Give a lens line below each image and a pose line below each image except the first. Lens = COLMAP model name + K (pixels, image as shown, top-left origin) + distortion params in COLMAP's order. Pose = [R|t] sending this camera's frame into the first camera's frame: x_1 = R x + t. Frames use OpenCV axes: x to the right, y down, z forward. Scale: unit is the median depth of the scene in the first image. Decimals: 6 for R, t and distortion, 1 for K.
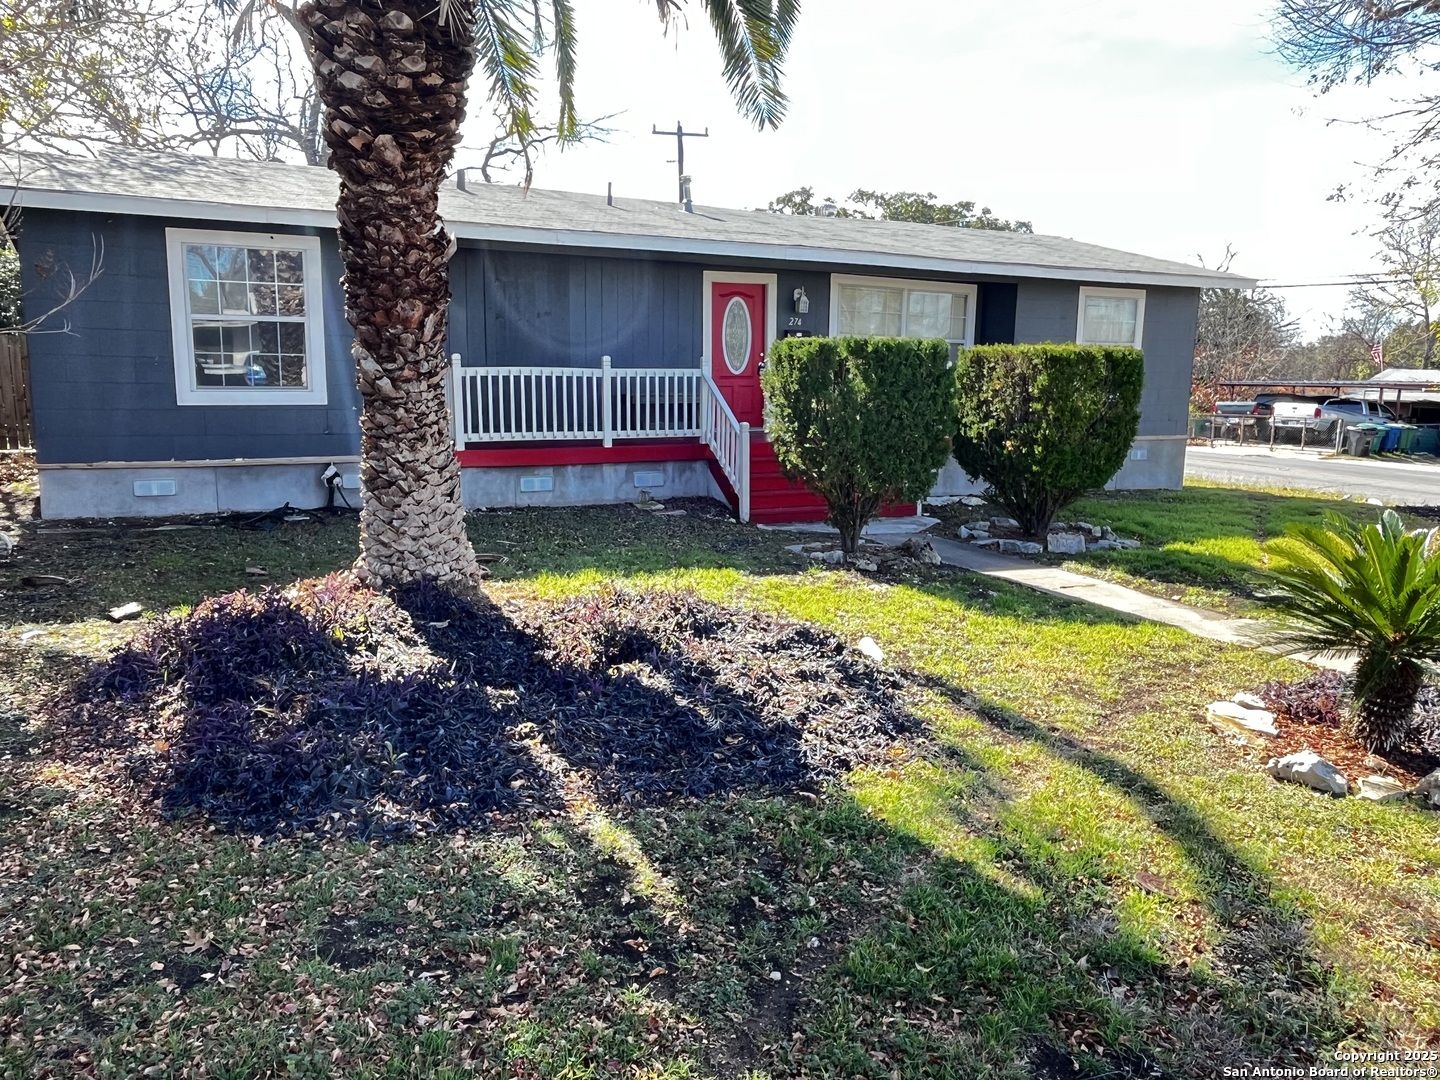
lens RADIAL K [[1007.6, 0, 720.0], [0, 1007.6, 540.0], [0, 0, 1]] dist [0.000912, -0.001071]
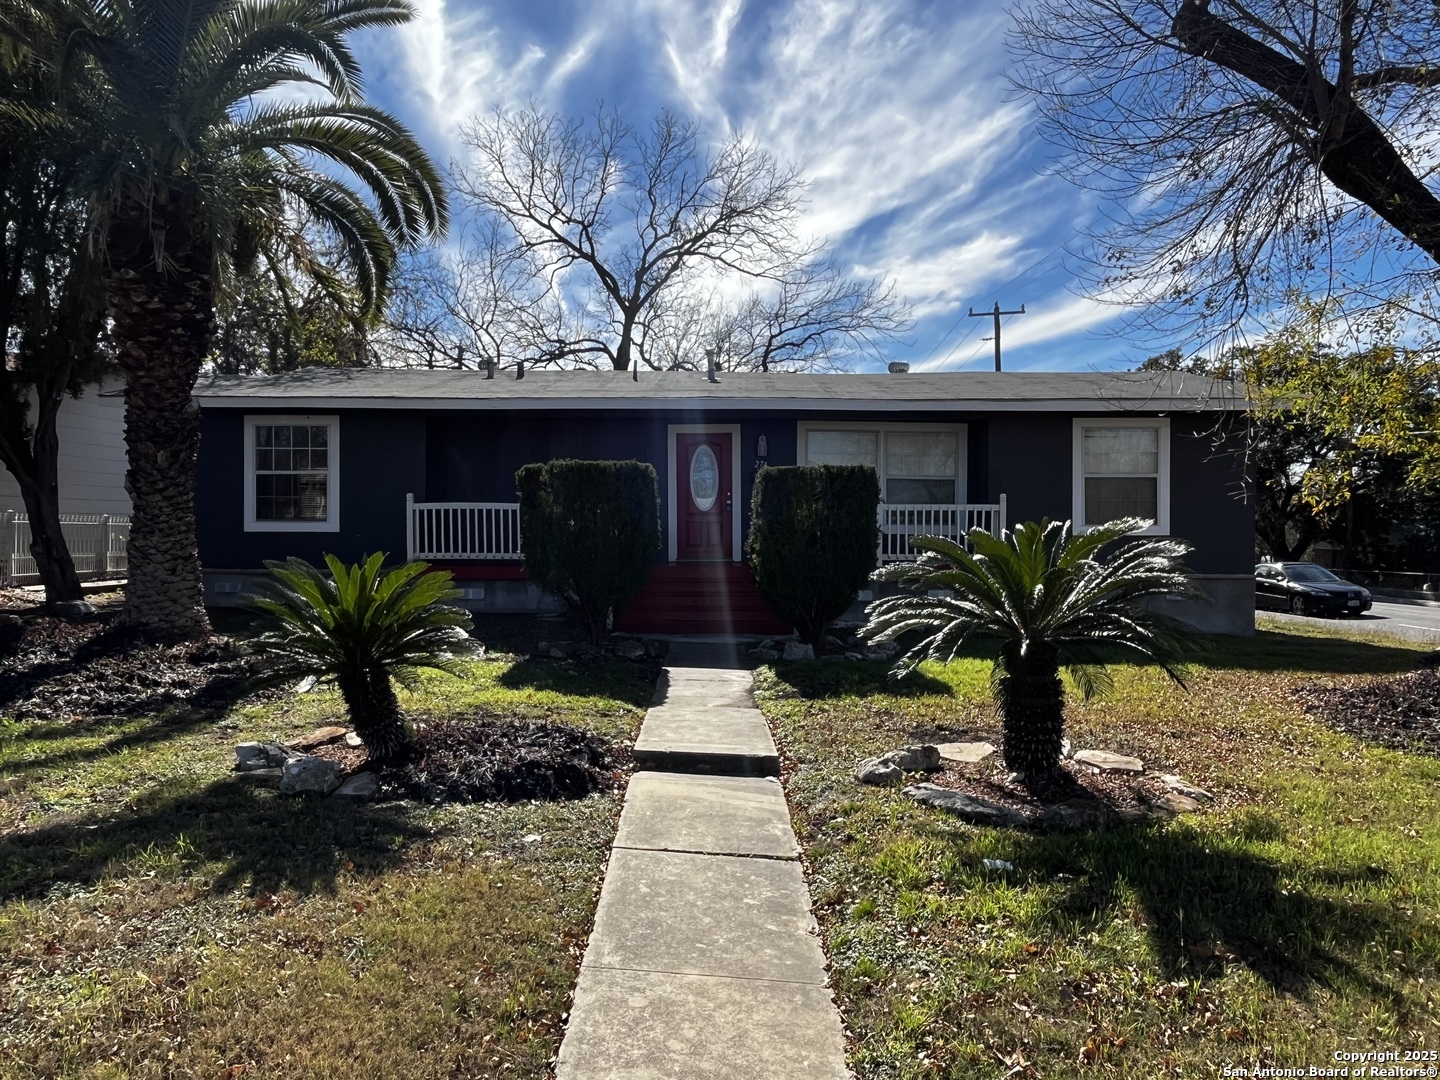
lens RADIAL K [[966.4, 0, 720.0], [0, 966.4, 540.0], [0, 0, 1]] dist [0.003760, 0.000942]
pose [[0.895651, -0.010090, -0.444642, 0.656983], [-0.066470, 0.985478, -0.156255, 0.047936], [0.439762, 0.169505, 0.881974, 0.060066]]
